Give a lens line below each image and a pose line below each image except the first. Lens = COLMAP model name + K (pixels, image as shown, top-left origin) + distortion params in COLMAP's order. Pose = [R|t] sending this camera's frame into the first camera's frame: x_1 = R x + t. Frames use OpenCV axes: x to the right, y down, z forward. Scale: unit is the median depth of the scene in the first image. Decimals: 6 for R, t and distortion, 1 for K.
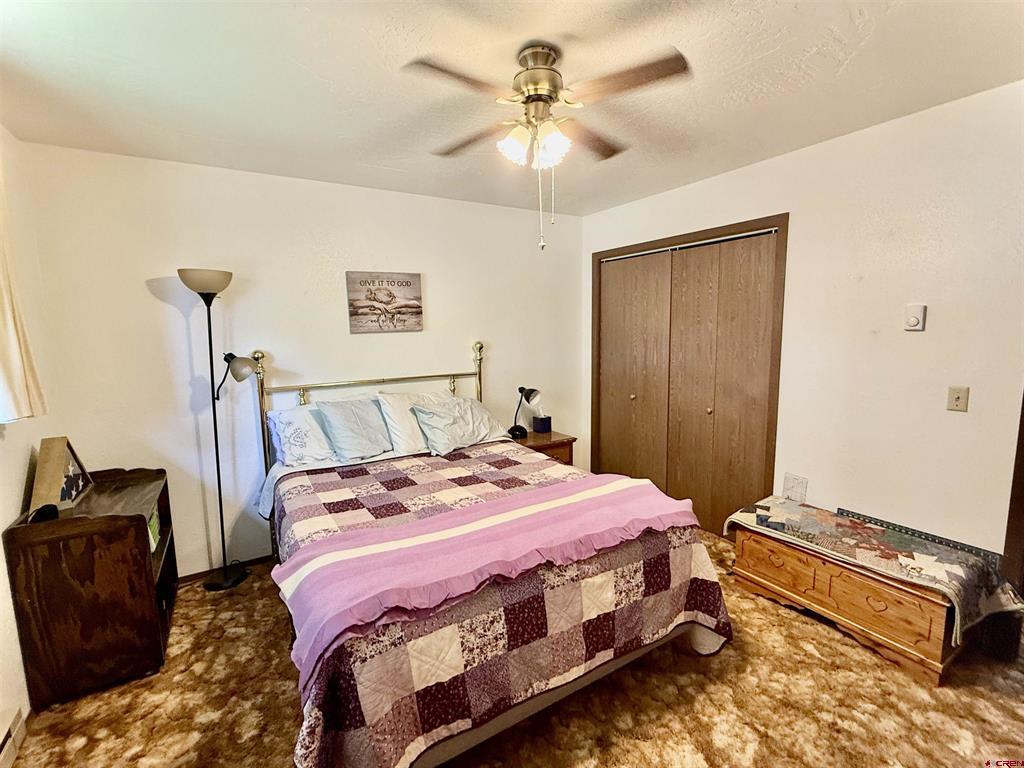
lens RADIAL K [[460.1, 0, 512.8], [0, 460.1, 382.5], [0, 0, 1]] dist [0.000662, -0.000064]
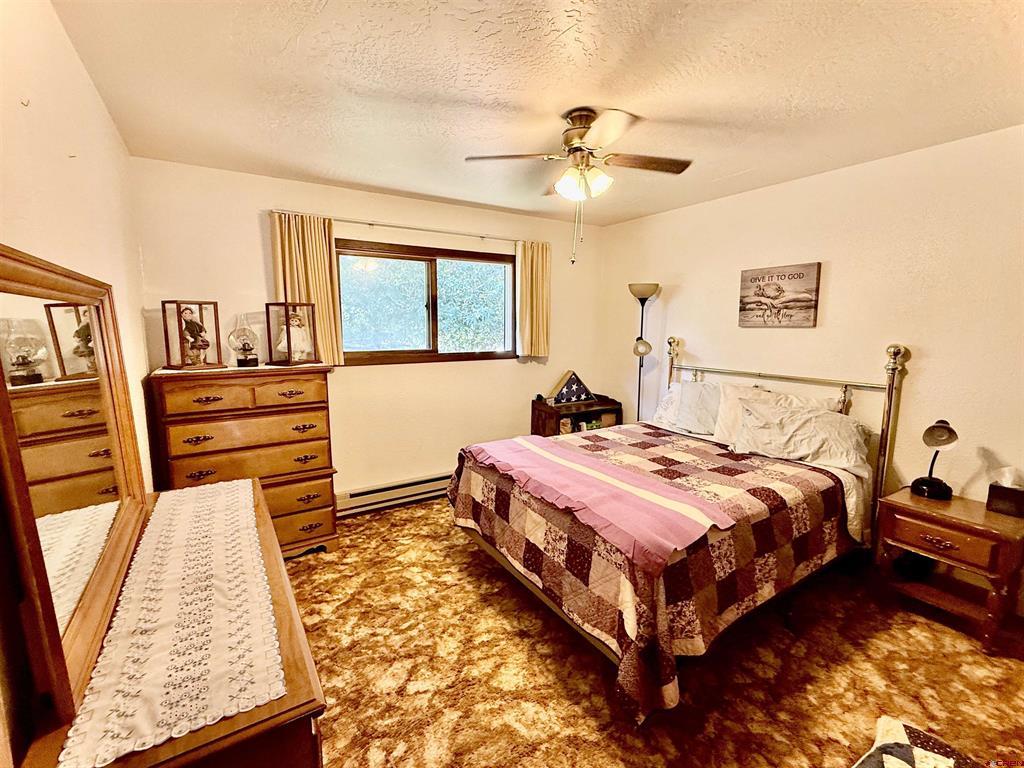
lens RADIAL K [[460.1, 0, 512.6], [0, 460.1, 388.4], [0, 0, 1]] dist [0.000662, -0.000064]
pose [[0.012967, 0.161356, -0.986811, 0.809000], [-0.128617, 0.978965, 0.158383, -0.073763], [0.991609, 0.124867, 0.033448, 0.480740]]
